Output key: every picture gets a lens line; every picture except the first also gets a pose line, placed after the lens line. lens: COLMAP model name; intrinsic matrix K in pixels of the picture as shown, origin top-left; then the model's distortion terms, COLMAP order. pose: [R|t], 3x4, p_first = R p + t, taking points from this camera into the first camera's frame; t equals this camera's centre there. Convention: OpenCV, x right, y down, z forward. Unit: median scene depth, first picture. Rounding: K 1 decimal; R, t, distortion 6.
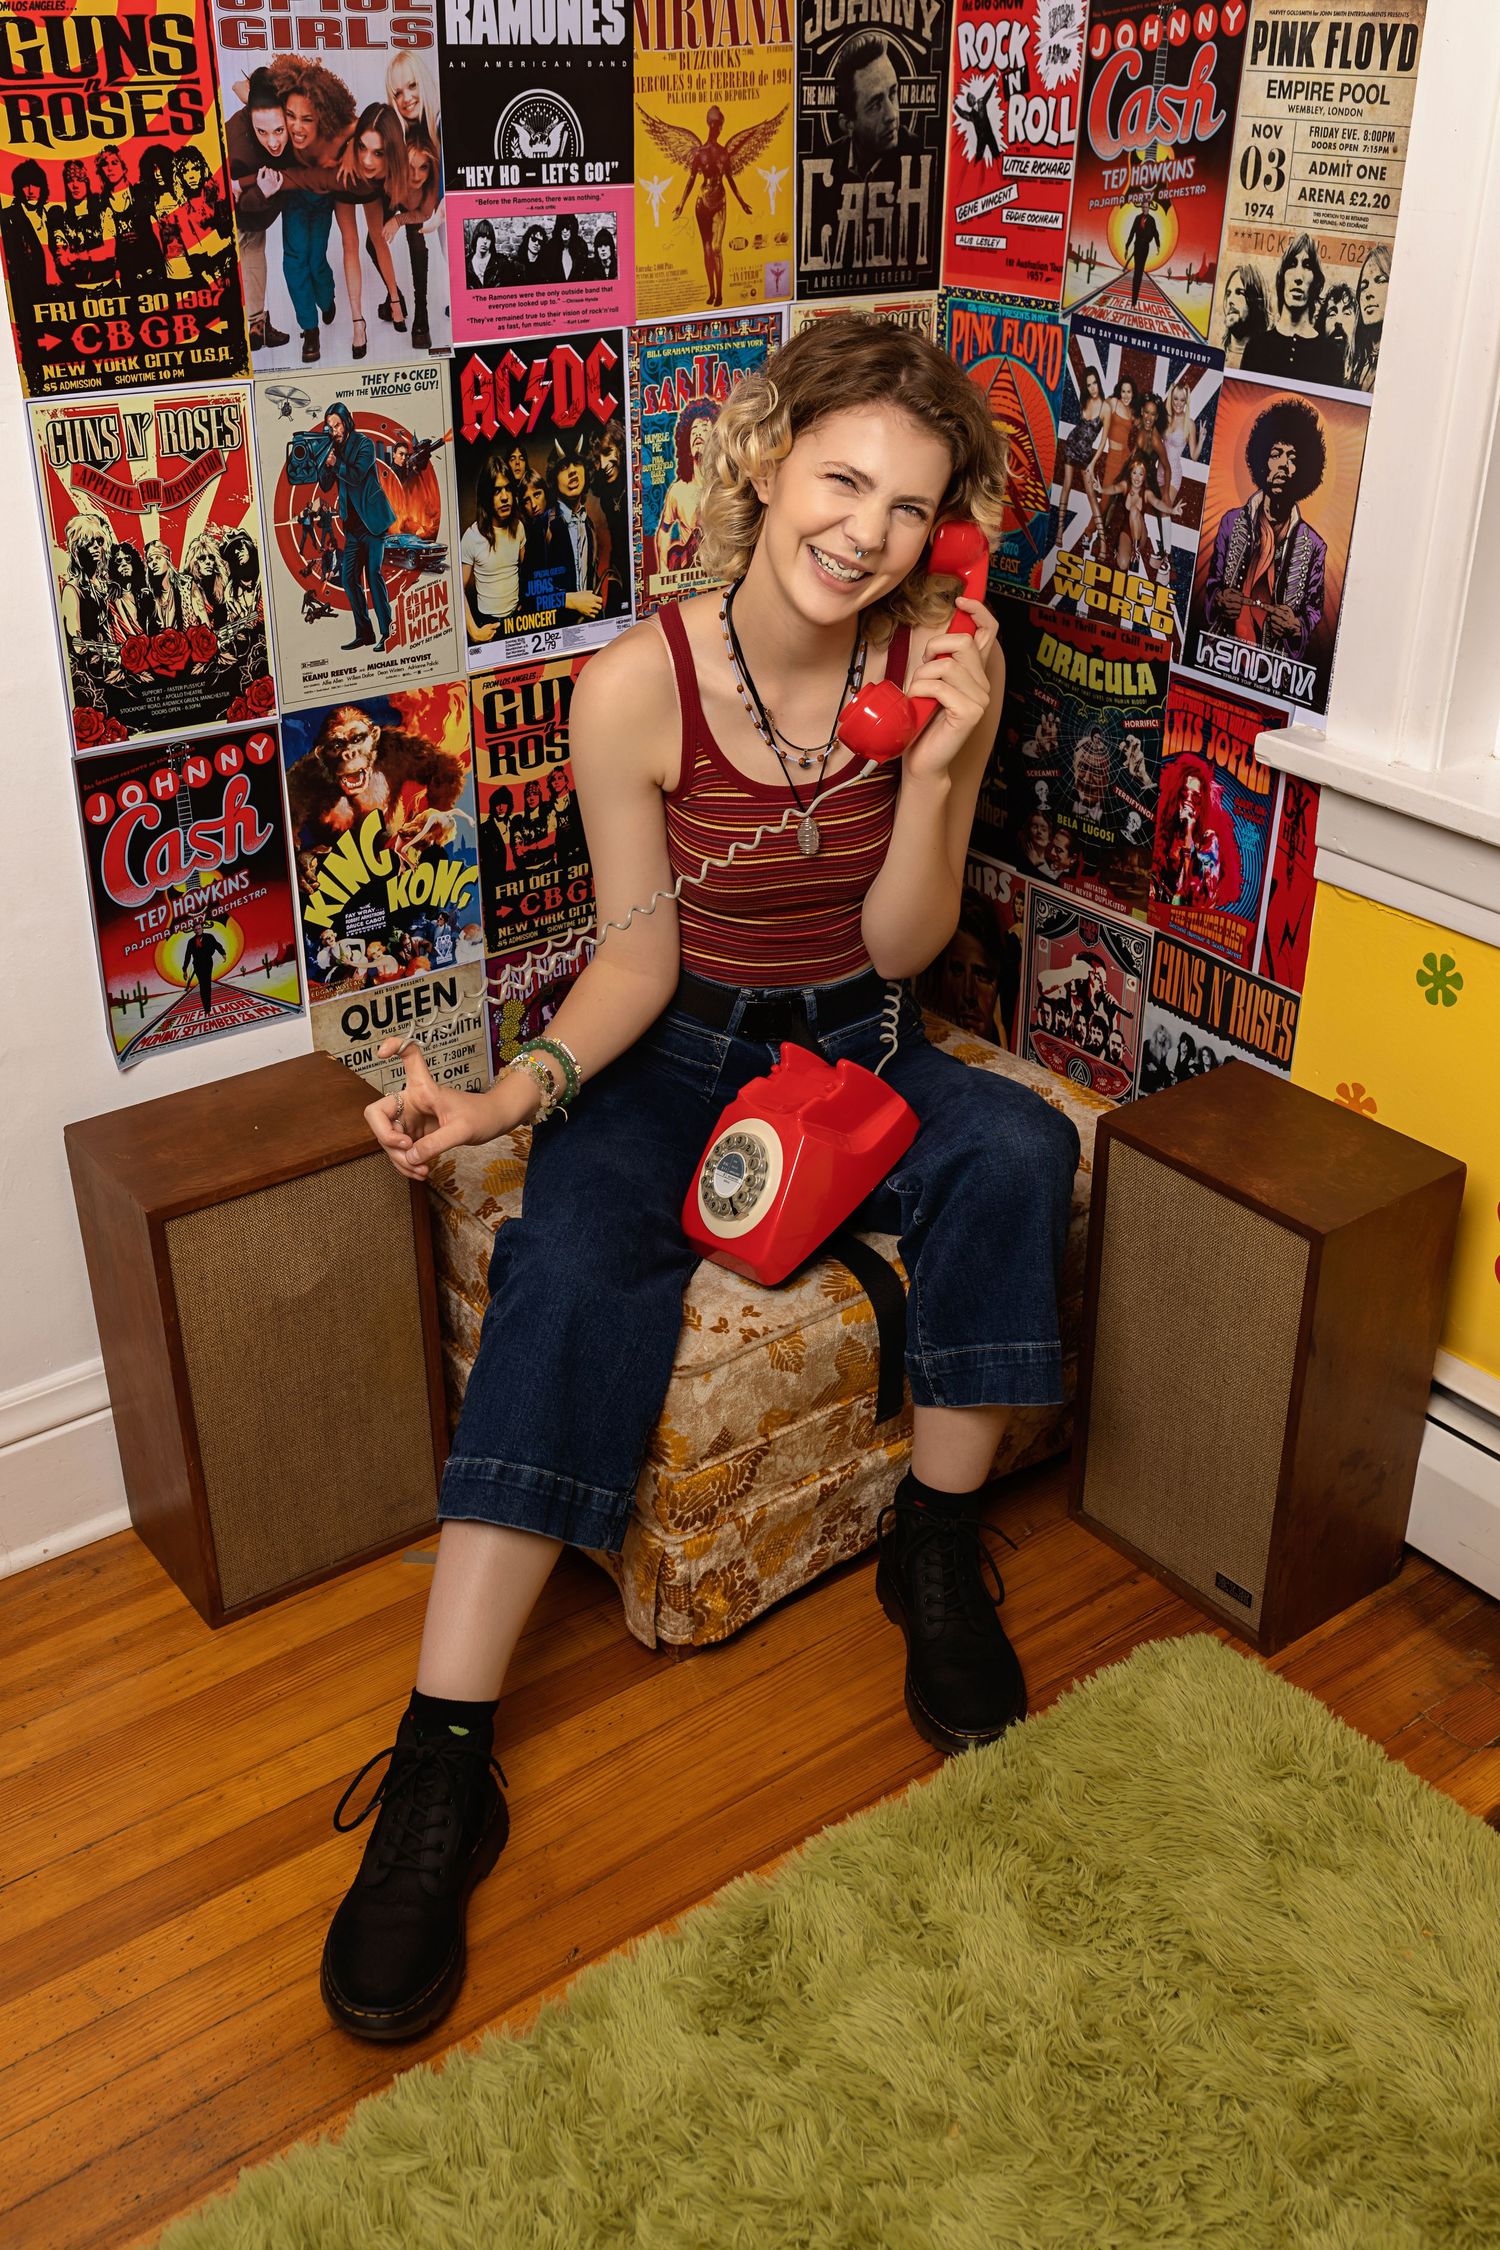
lens RADIAL K [[2128.5, 0, 749.8], [0, 2128.5, 1101.5], [0, 0, 1]] dist [0.004704, -0.001259]
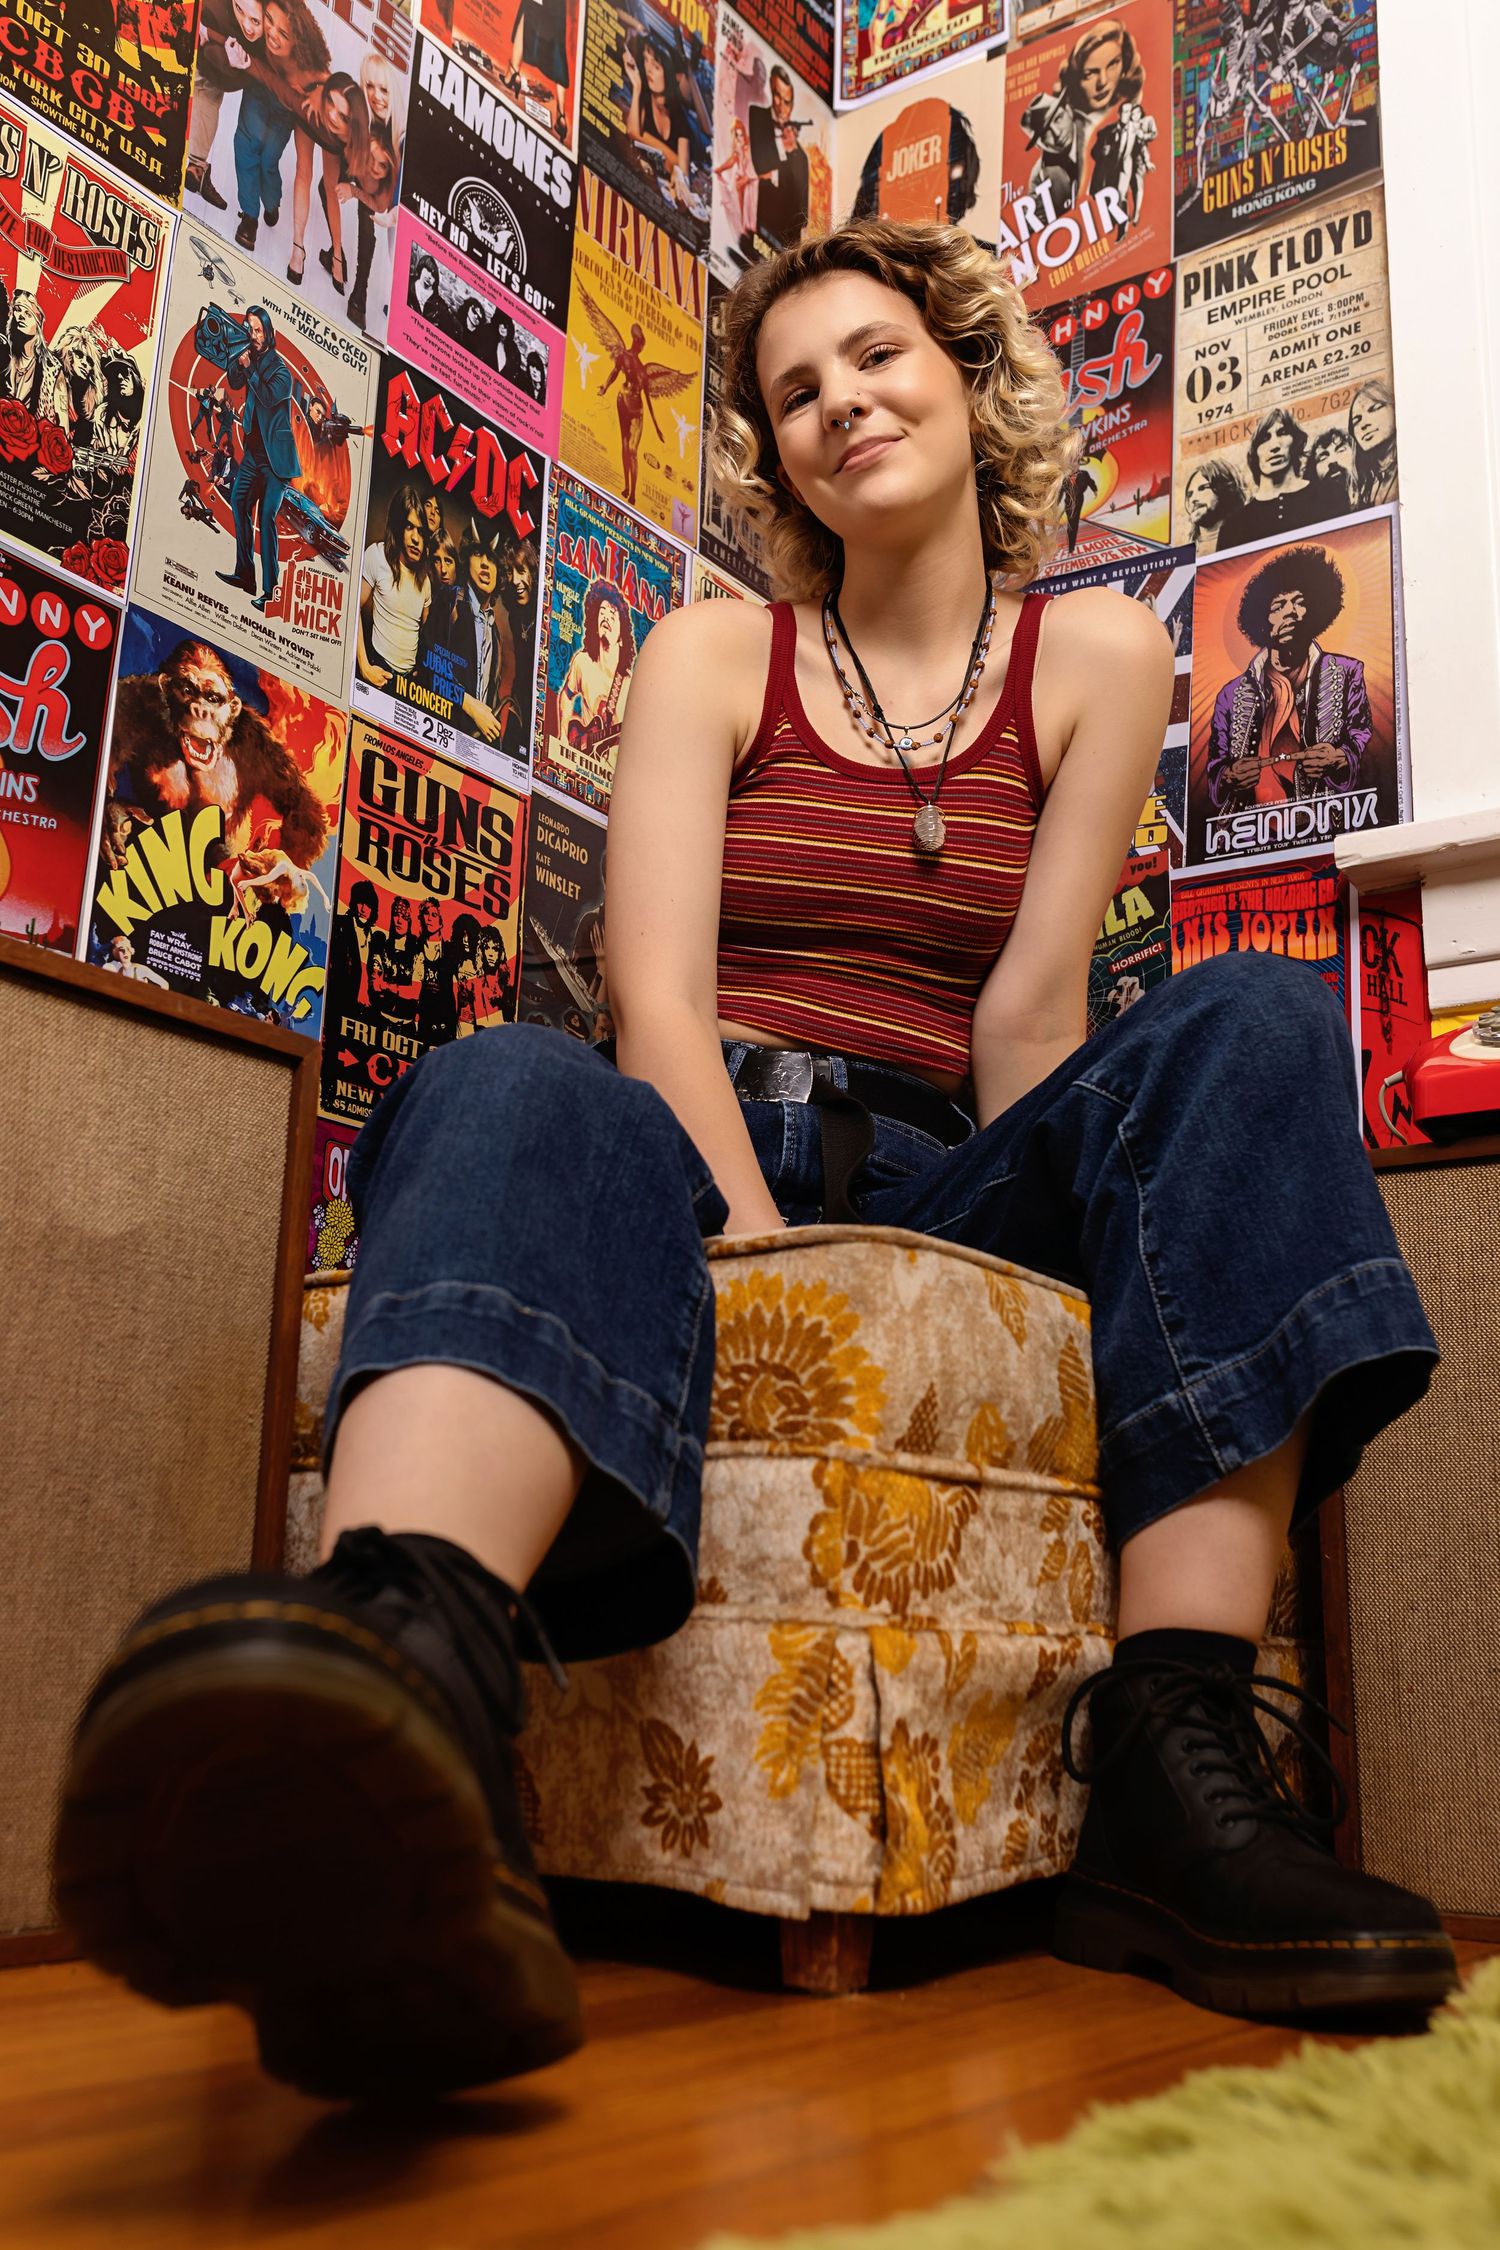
lens RADIAL K [[2128.5, 0, 749.8], [0, 2128.5, 1101.5], [0, 0, 1]] dist [0.004704, -0.001259]
pose [[0.953112, 0.102844, 0.284605, -0.207003], [0.113203, 0.751028, -0.650494, 0.423204], [-0.280646, 0.652212, 0.704171, 0.551348]]
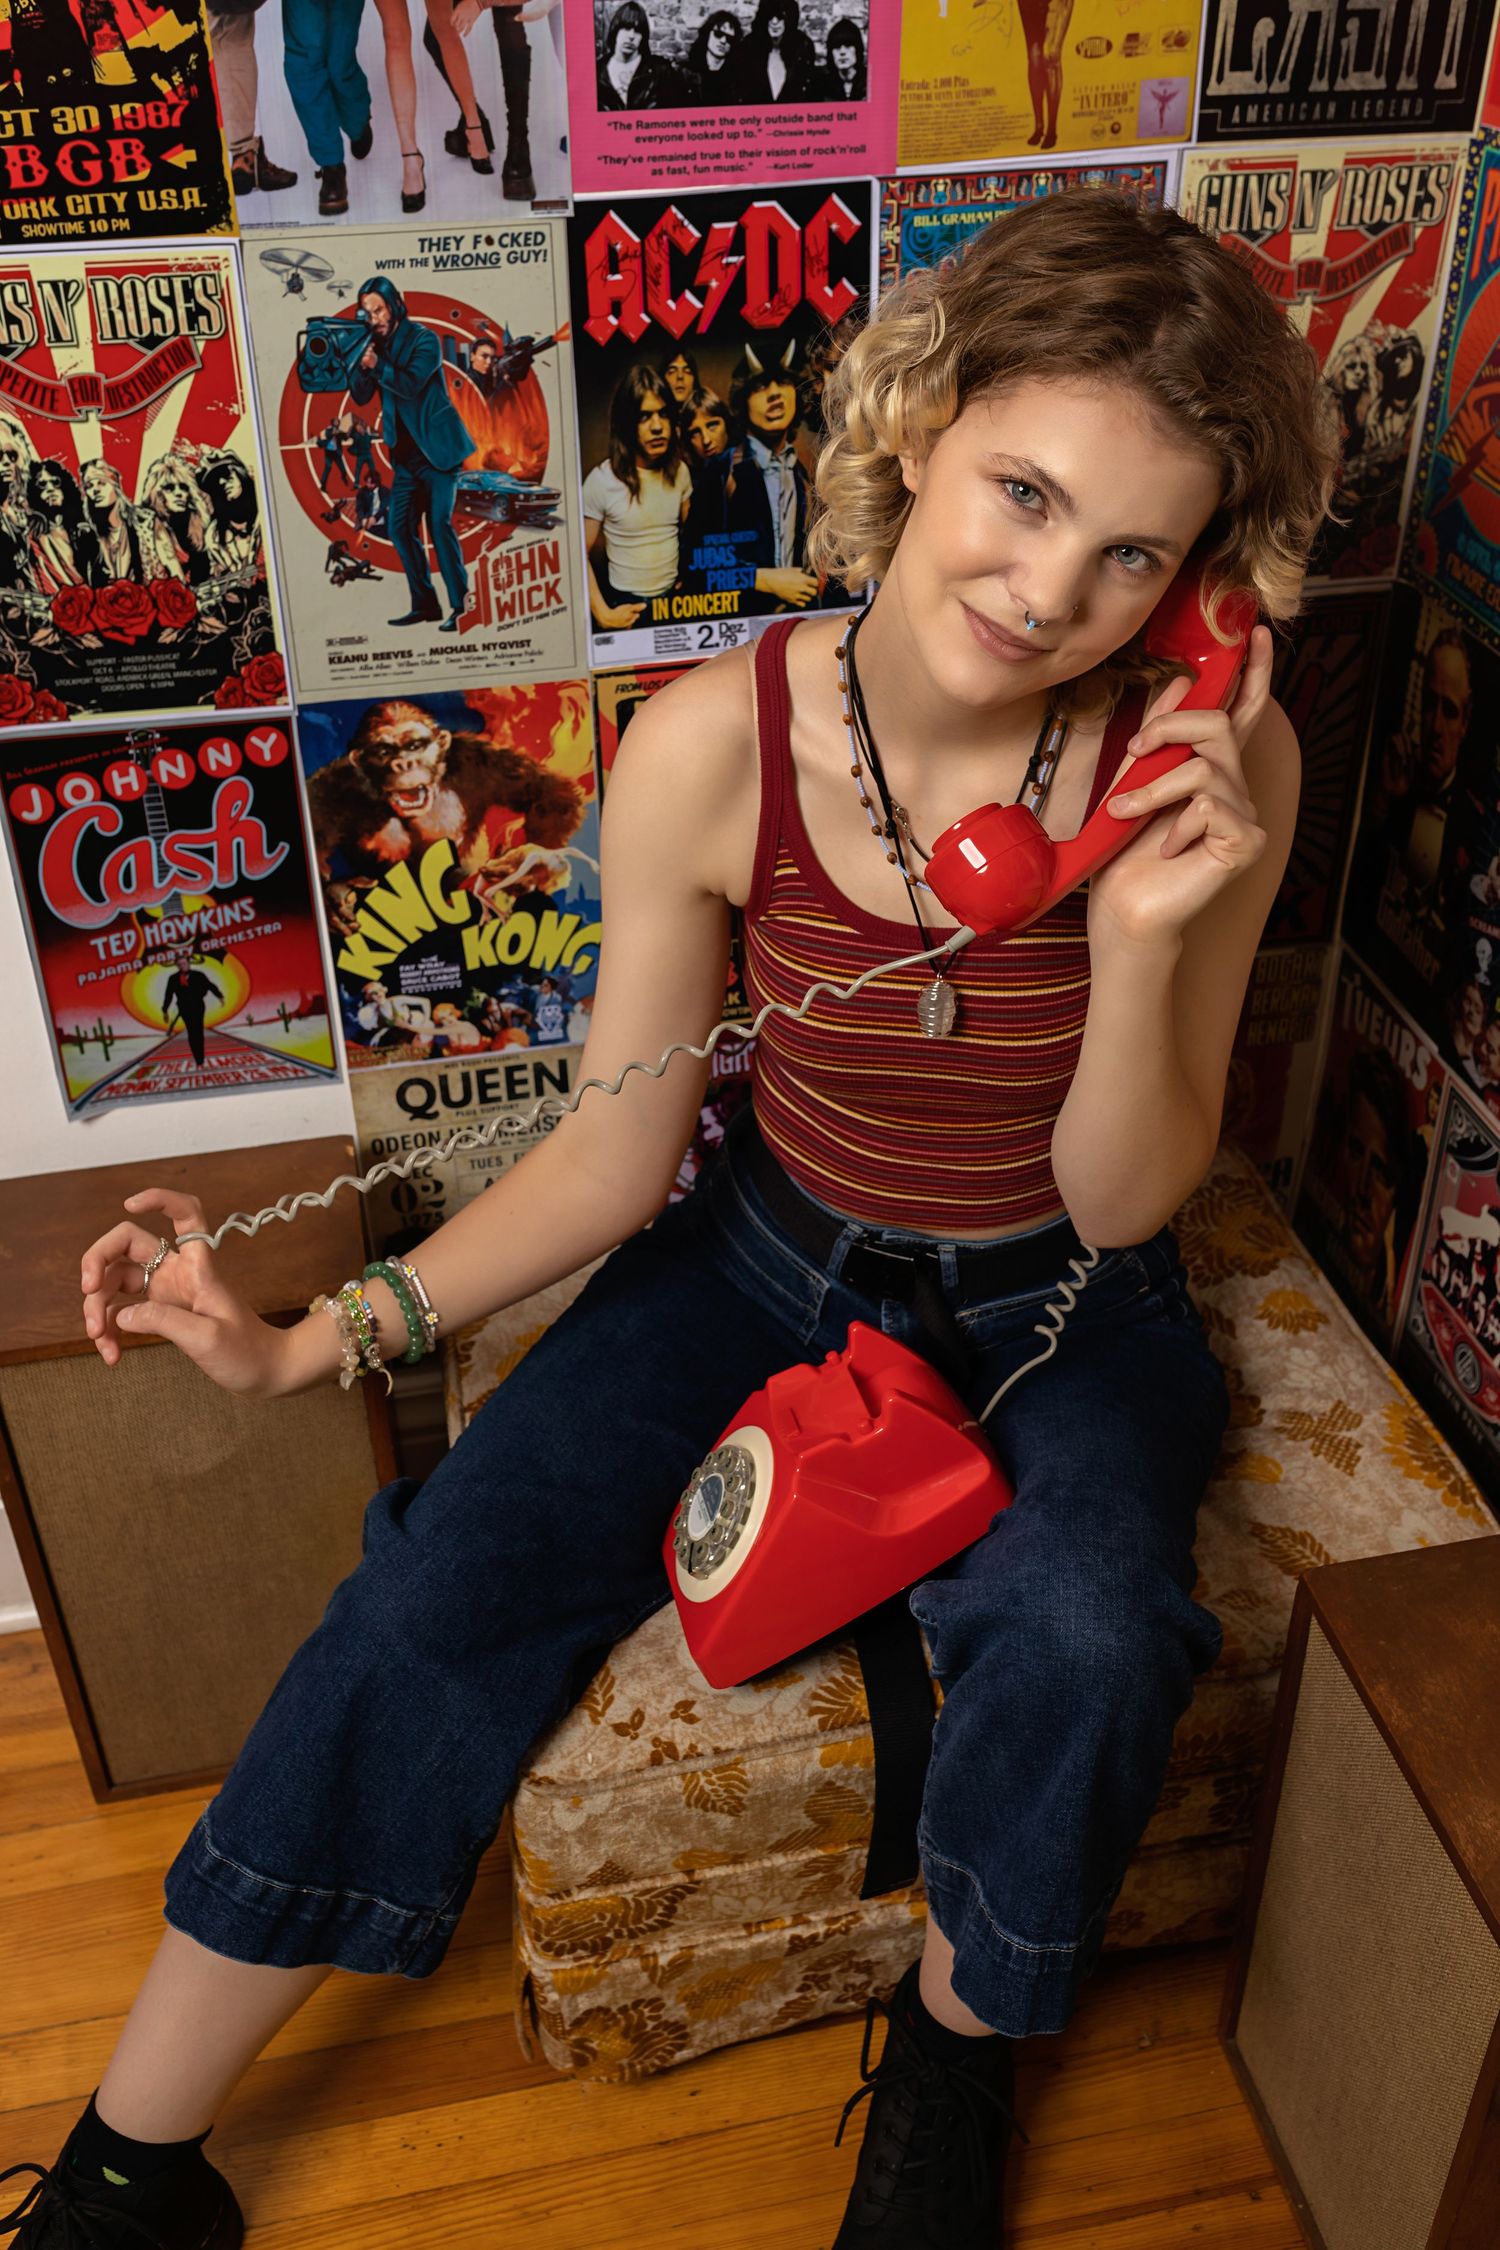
lens RADIAL K [[2128.5, 0, 749.8], [0, 2128.5, 1101.5], [0, 0, 1]] dist [0.004704, -0.001259]
pose [[0.905161, 0.232669, -0.355738, 0.207104], [-0.184028, 0.968896, 0.165449, -0.198387], [0.383168, -0.084292, 0.919824, 0.380960]]
